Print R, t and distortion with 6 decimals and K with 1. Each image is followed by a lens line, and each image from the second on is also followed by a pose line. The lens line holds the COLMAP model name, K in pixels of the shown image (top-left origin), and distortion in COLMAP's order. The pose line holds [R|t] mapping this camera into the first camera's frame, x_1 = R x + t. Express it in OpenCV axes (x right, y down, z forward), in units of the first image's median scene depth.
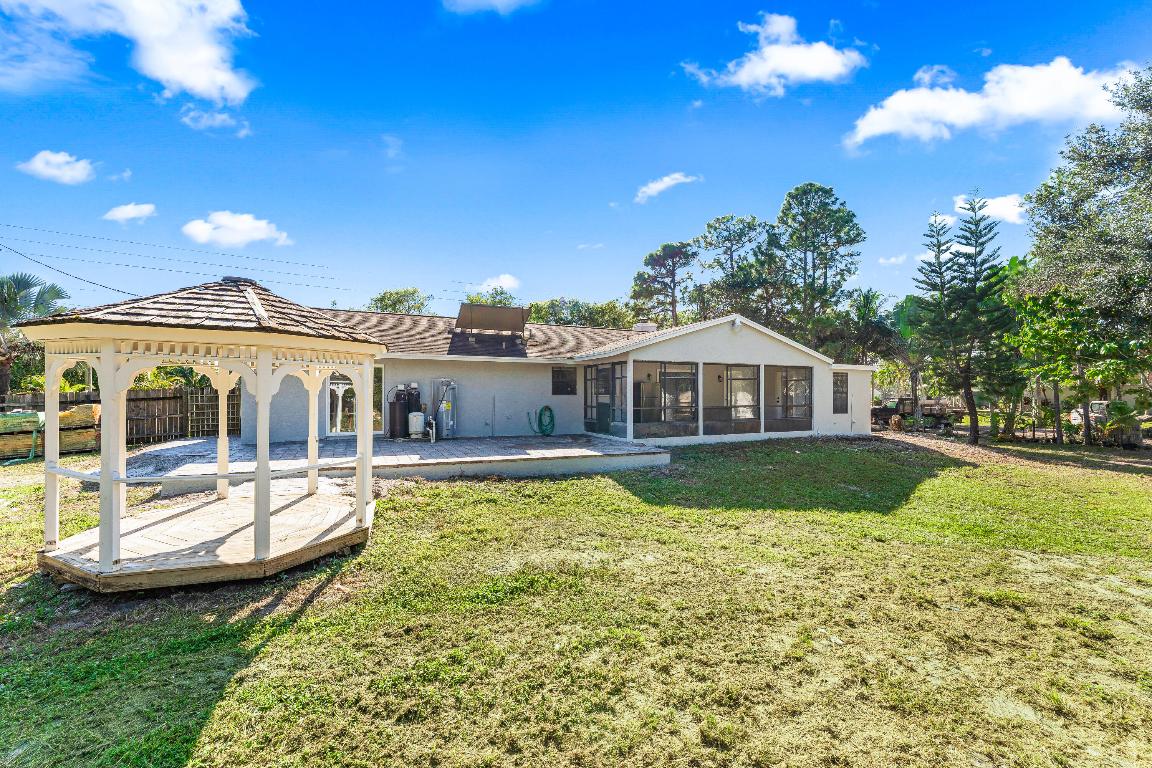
lens RADIAL K [[440.1, 0, 569.6], [0, 440.1, 389.1], [0, 0, 1]] dist [0.000792, 0.000039]
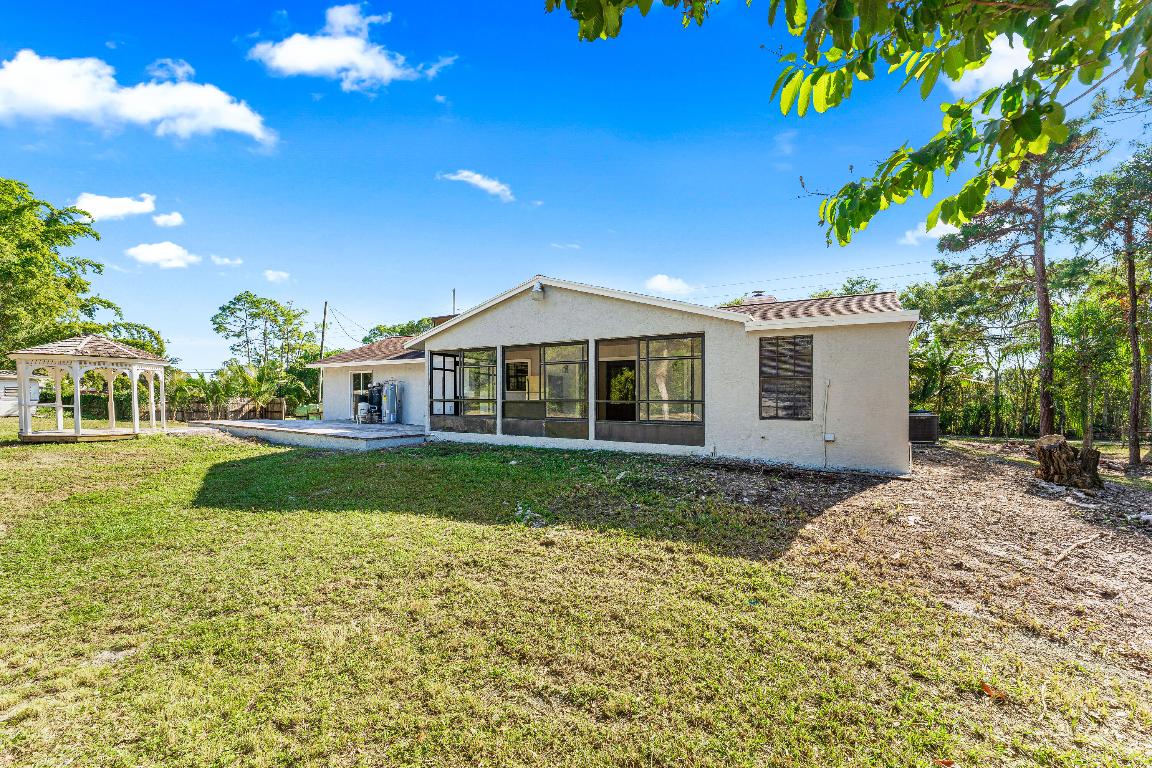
lens RADIAL K [[440.1, 0, 569.6], [0, 440.1, 389.1], [0, 0, 1]] dist [0.000792, 0.000039]
pose [[0.595879, -0.014514, -0.802943, 0.960661], [0.004332, 0.999880, -0.014859, 0.030661], [0.803062, 0.005376, 0.595871, 0.570713]]
